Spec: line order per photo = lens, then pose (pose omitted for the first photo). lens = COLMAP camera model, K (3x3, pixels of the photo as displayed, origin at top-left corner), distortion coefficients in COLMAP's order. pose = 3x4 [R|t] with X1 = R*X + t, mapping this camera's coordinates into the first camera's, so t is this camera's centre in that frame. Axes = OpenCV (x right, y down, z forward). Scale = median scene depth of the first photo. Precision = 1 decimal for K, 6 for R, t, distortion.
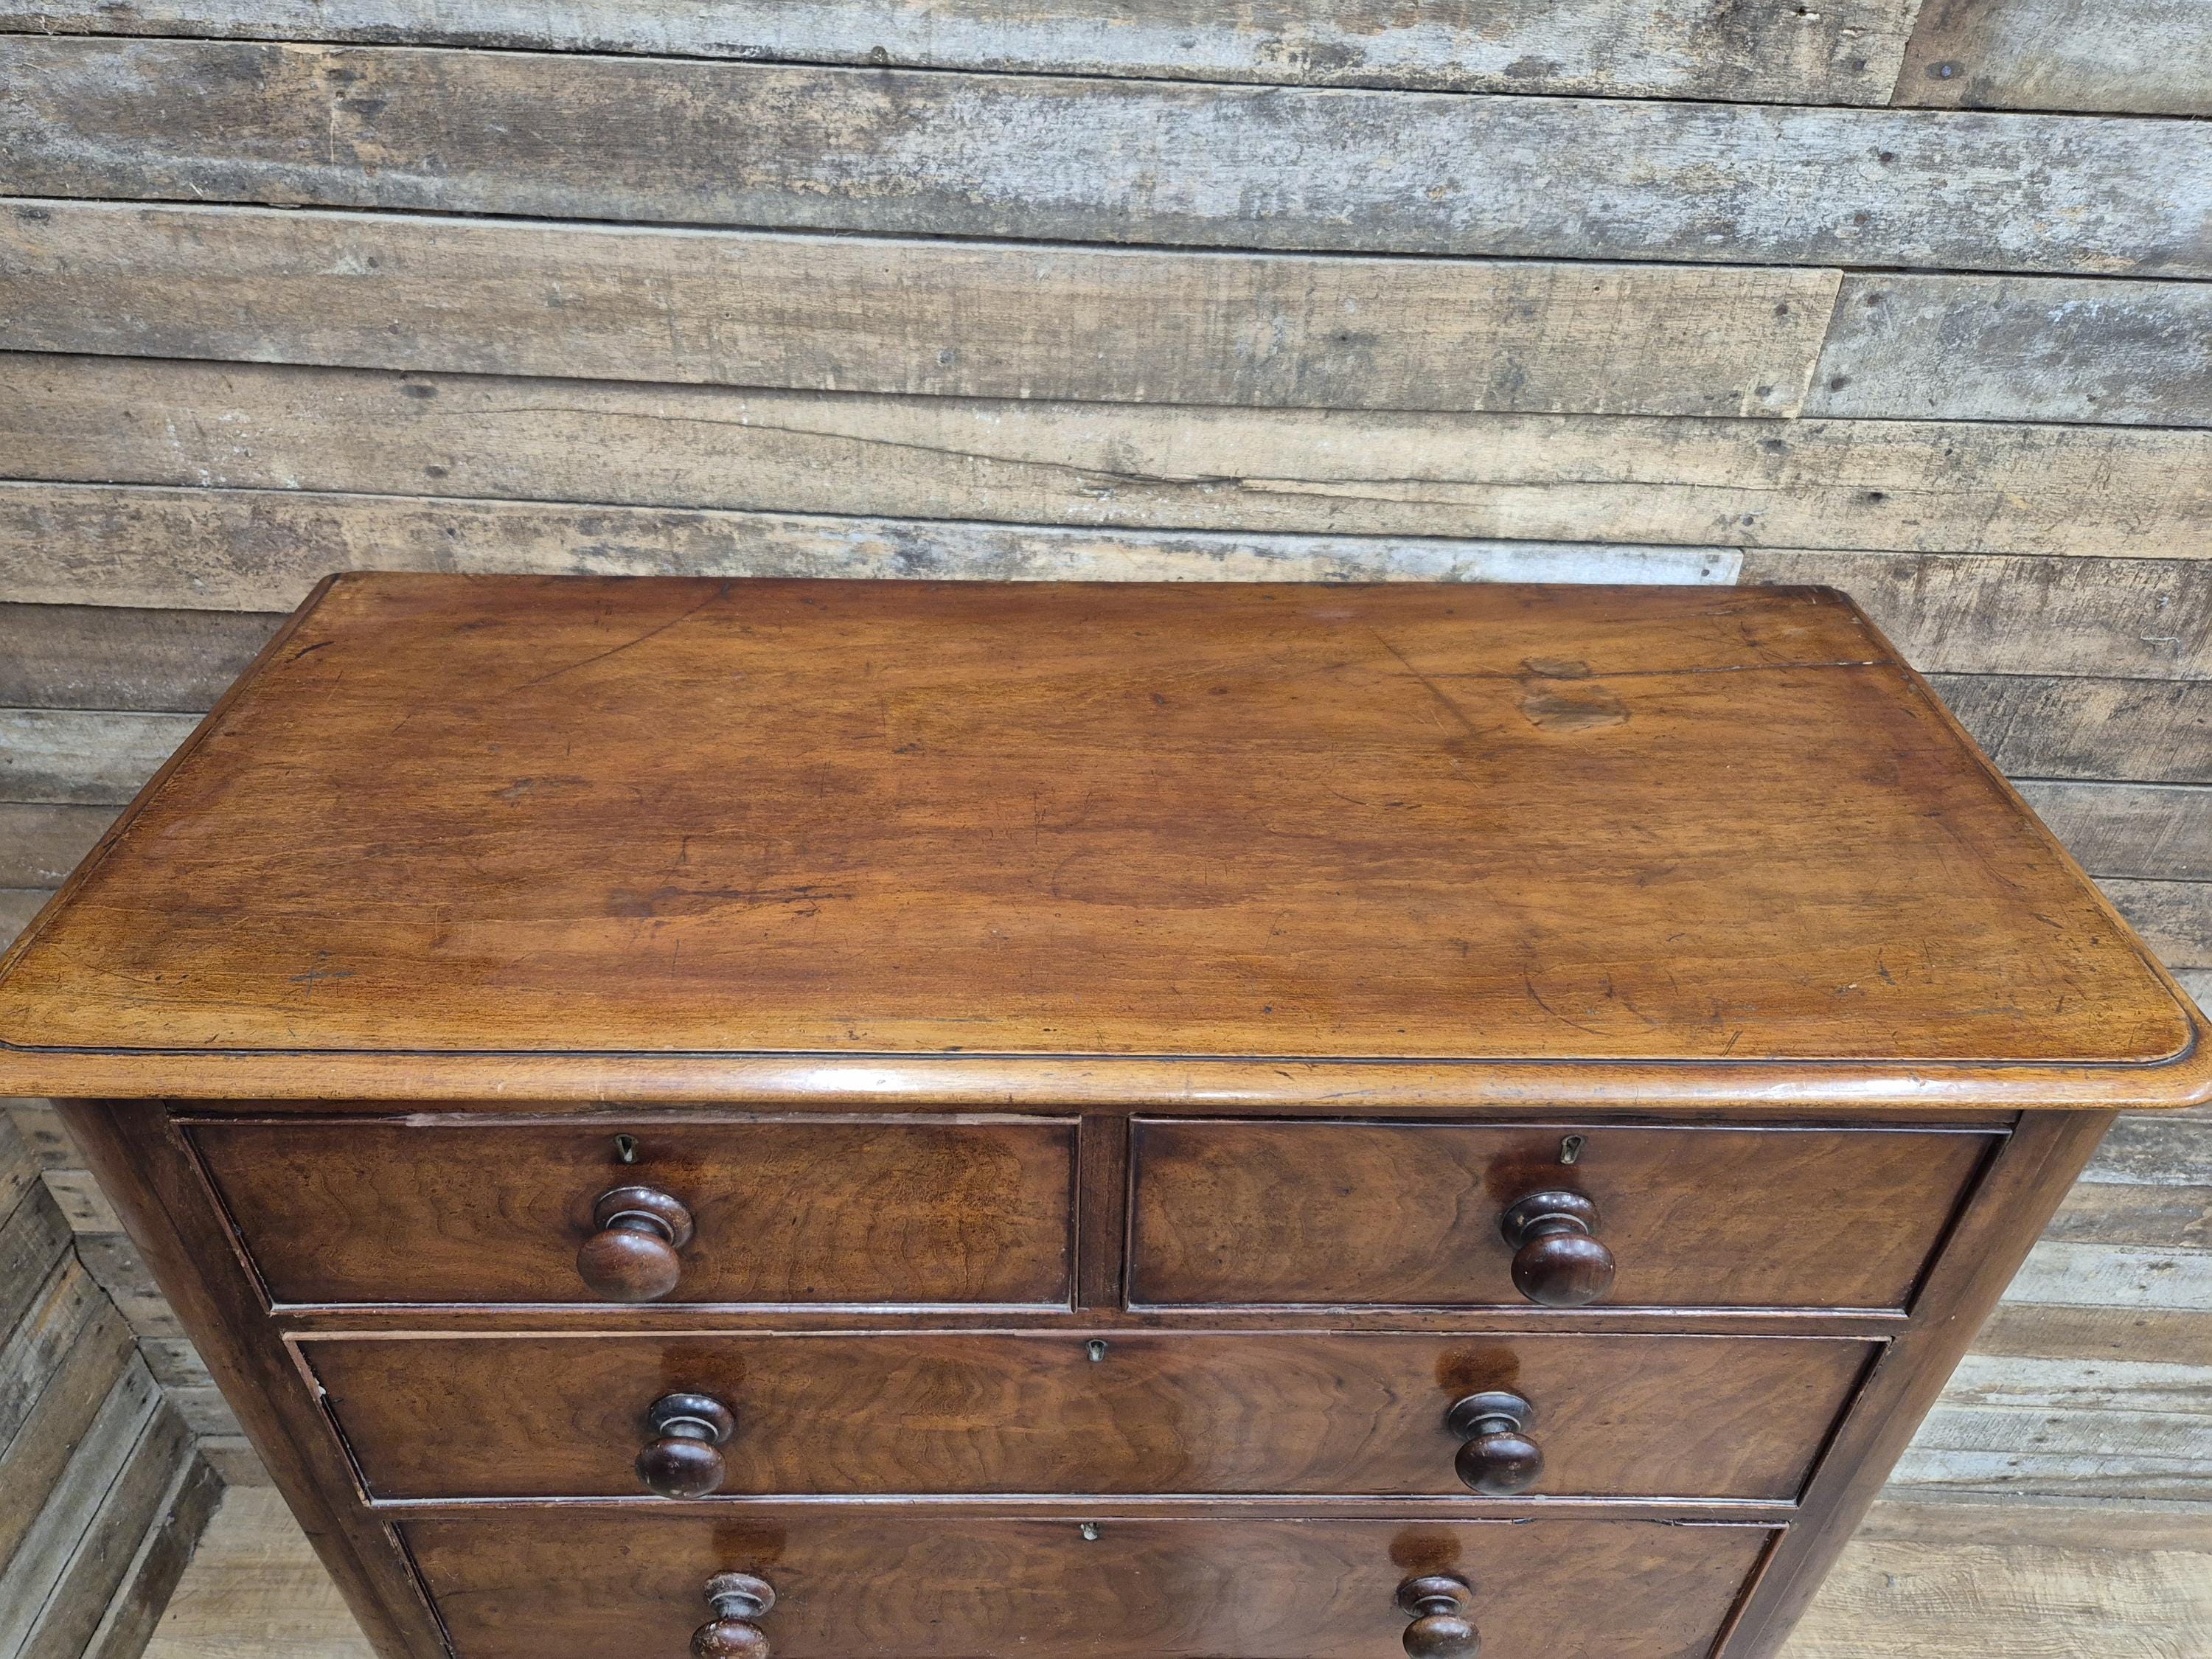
lens RADIAL K [[1522.3, 0, 1117.9], [0, 1522.3, 848.3], [0, 0, 1]] dist [0.075277, -0.063049]
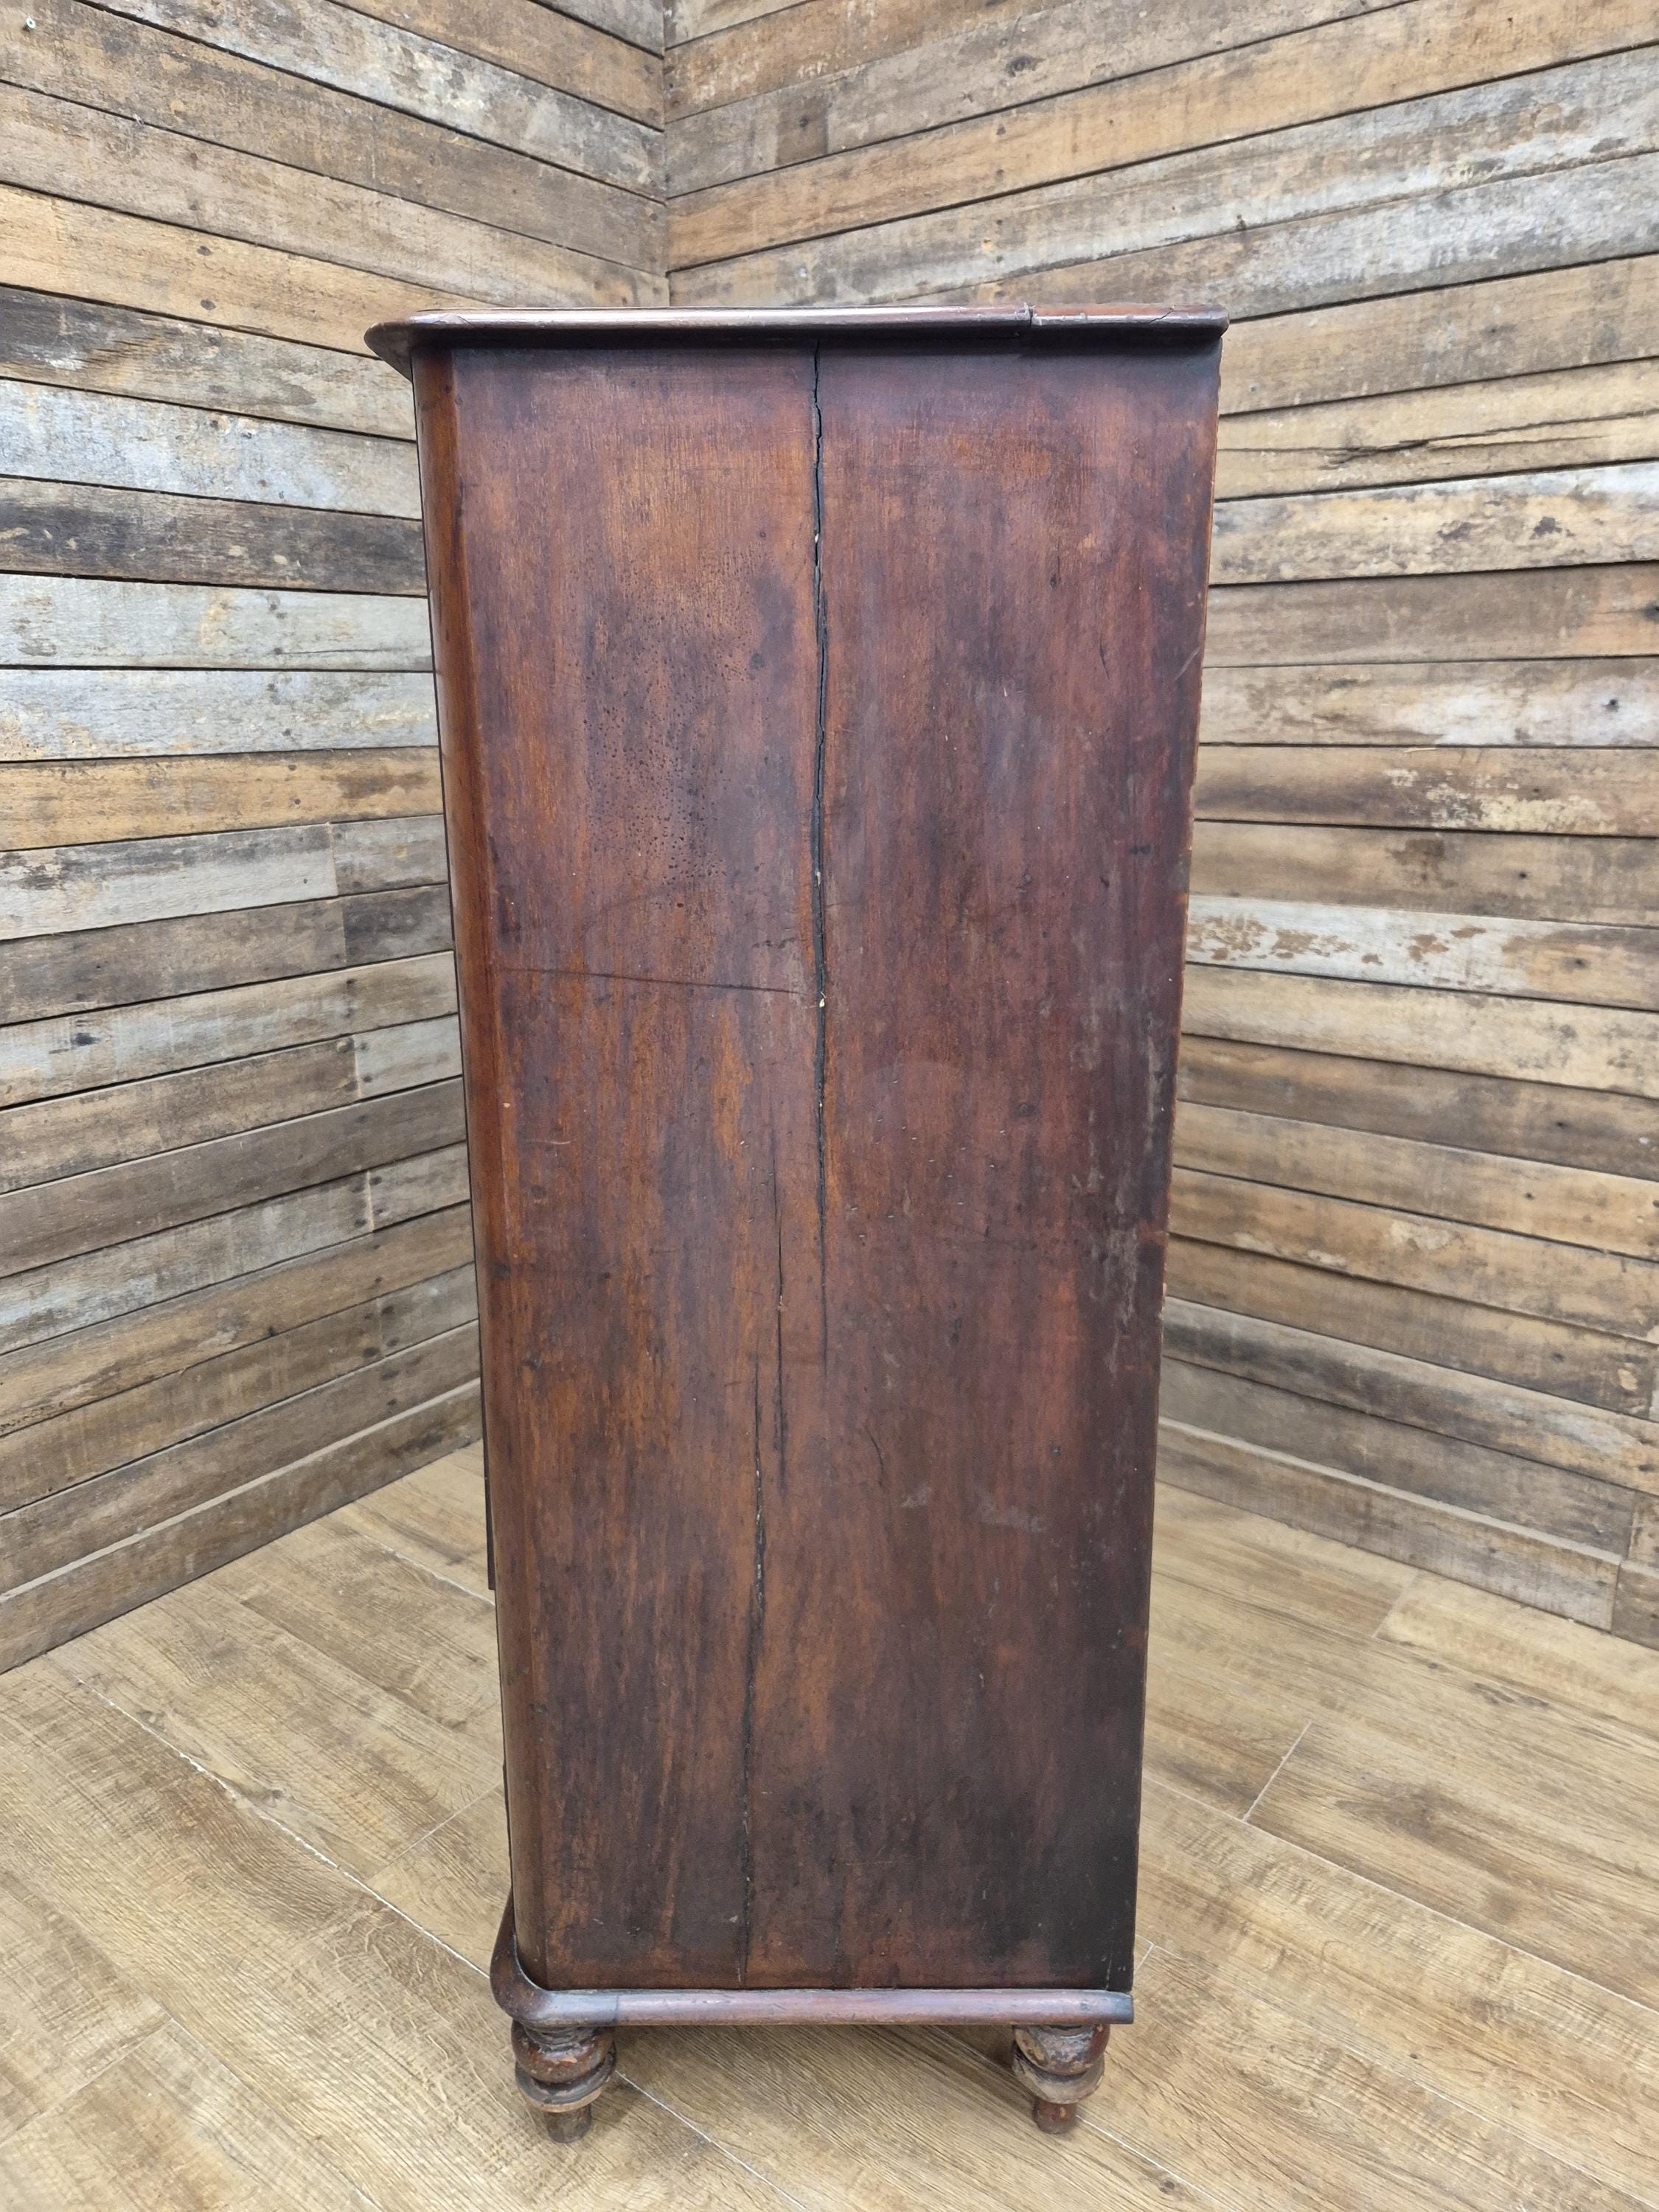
lens RADIAL K [[1522.3, 0, 835.5], [0, 1522.3, 1094.3], [0, 0, 1]] dist [0.075277, -0.063049]
pose [[0.805036, 0.111403, -0.582672, 0.649797], [-0.343218, 0.888593, -0.304308, 1.149772], [0.483857, 0.444962, 0.753585, -0.217154]]
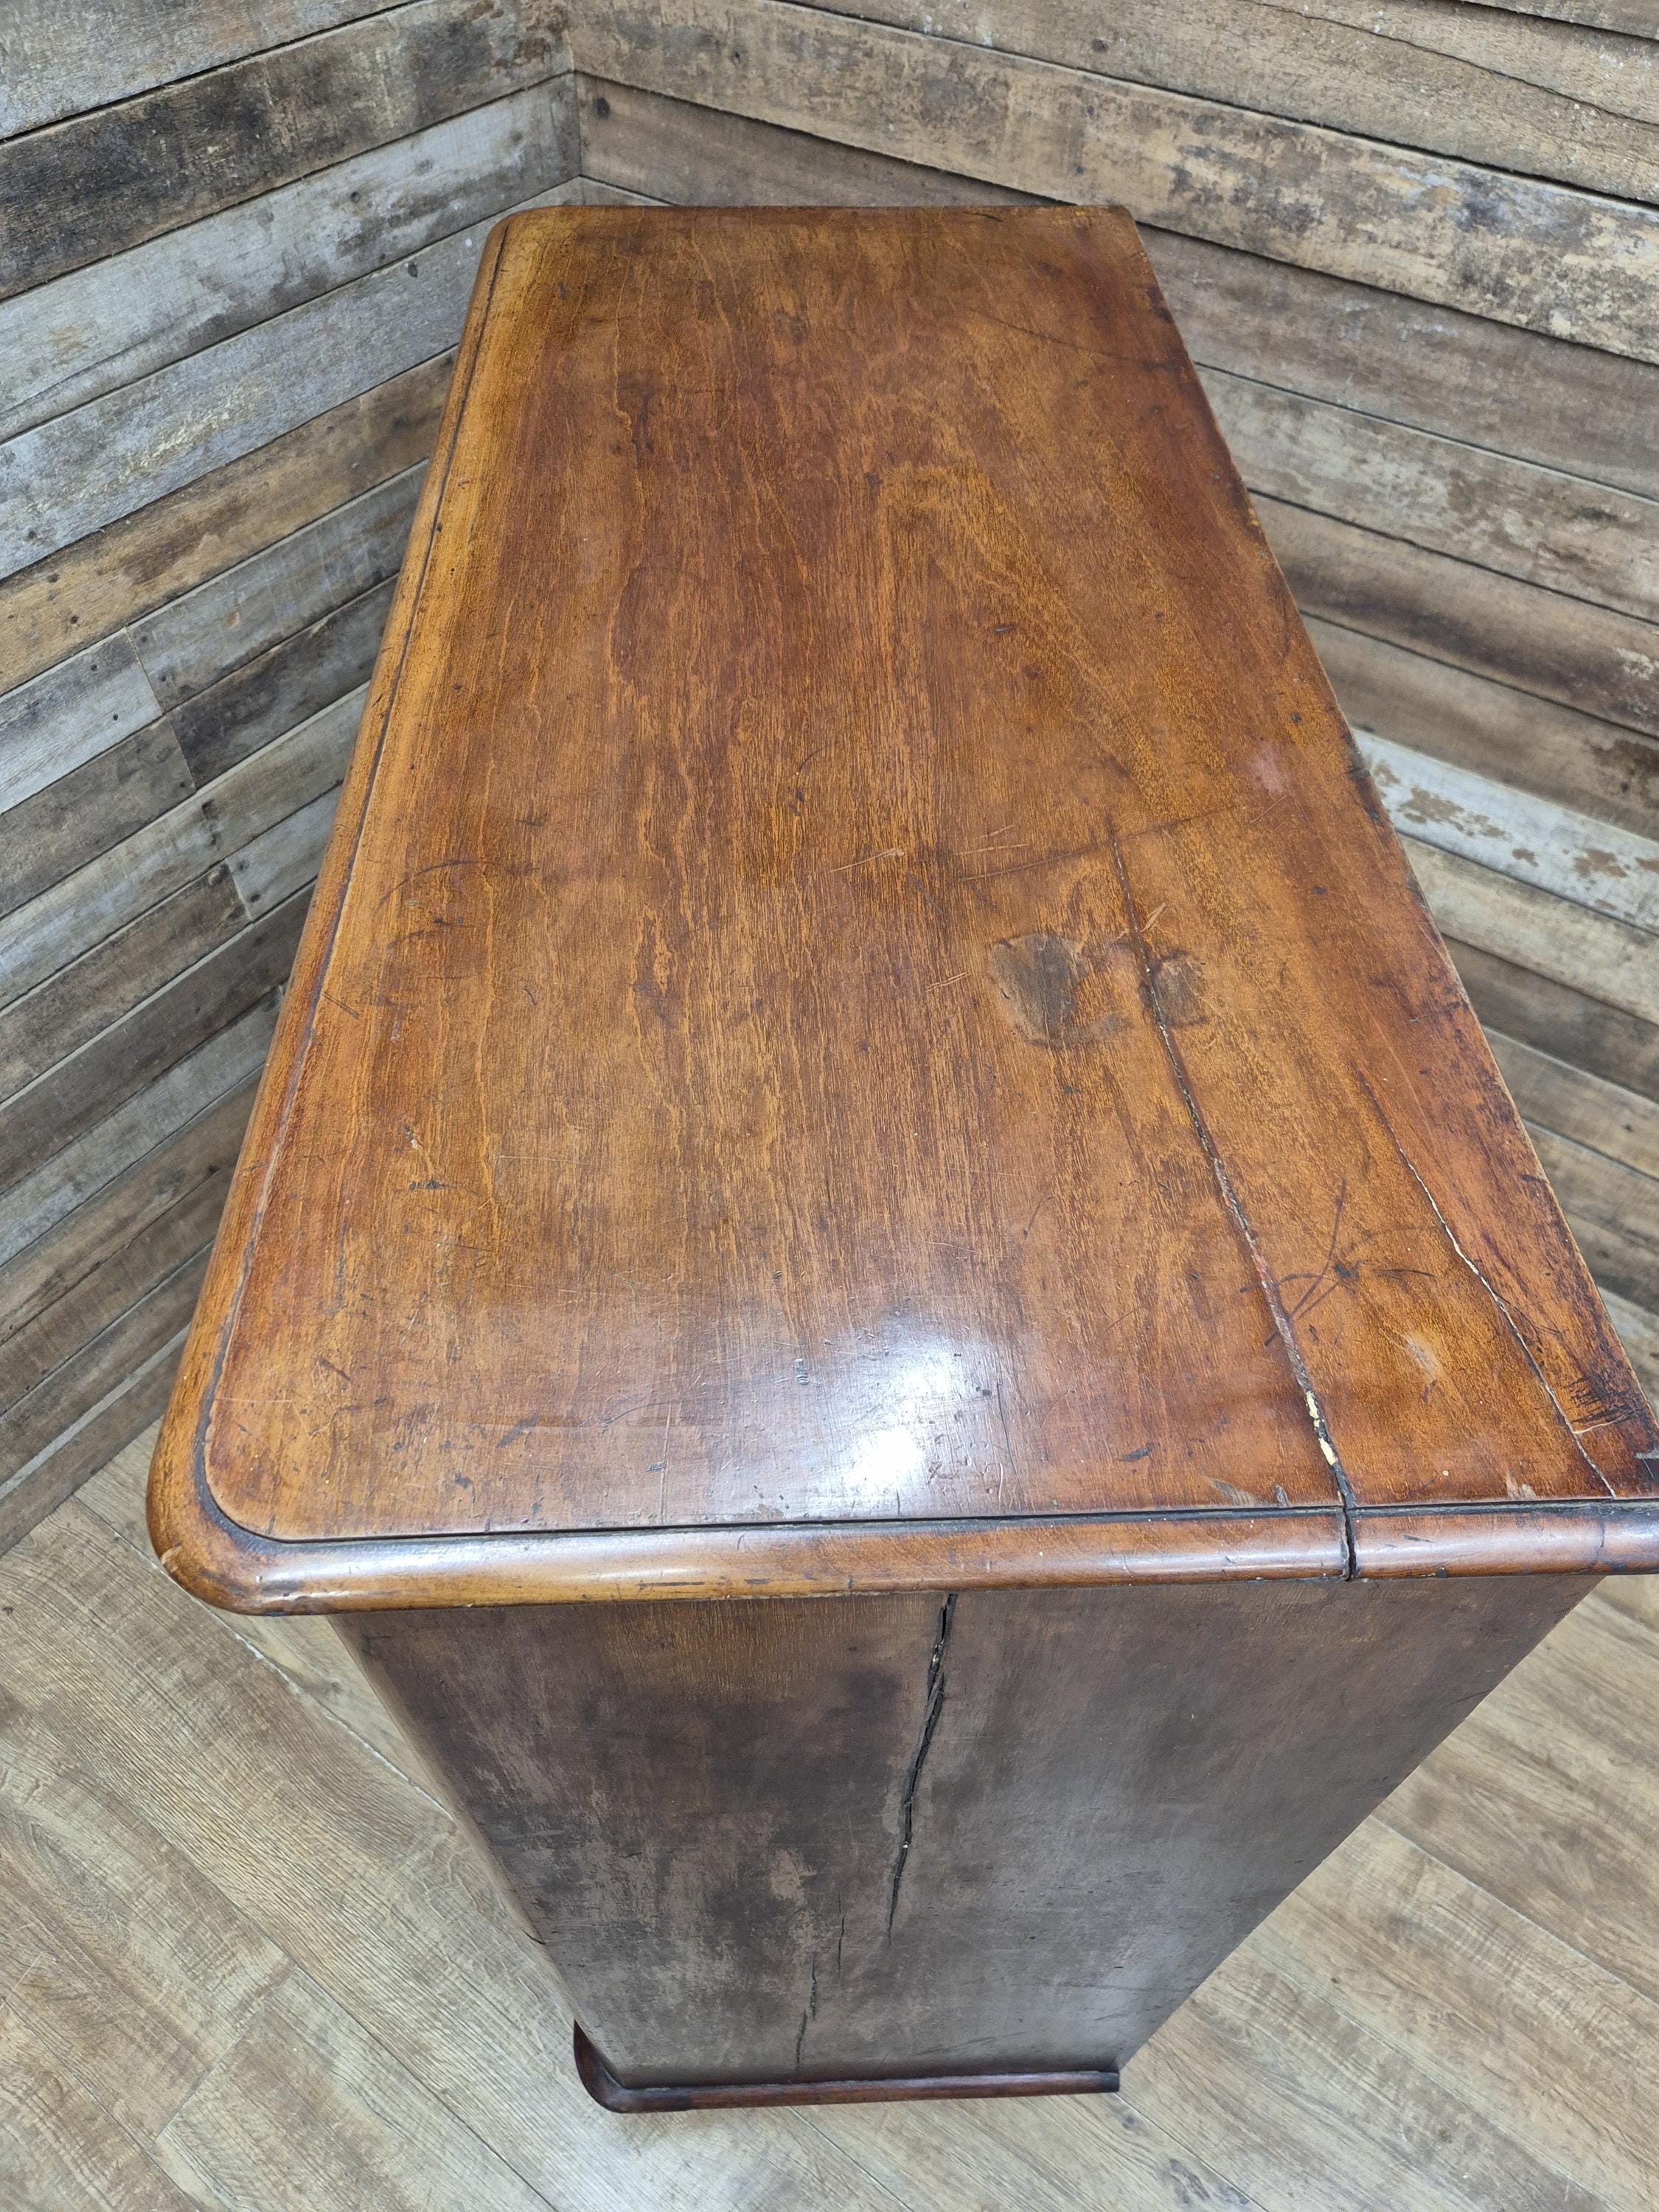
lens RADIAL K [[1522.3, 0, 831.2], [0, 1522.3, 1127.9], [0, 0, 1]] dist [0.075277, -0.063049]
pose [[0.826560, 0.418603, -0.376258, 0.177296], [-0.335335, 0.903140, 0.268121, 0.260316], [0.452050, -0.095446, 0.886872, -0.201551]]
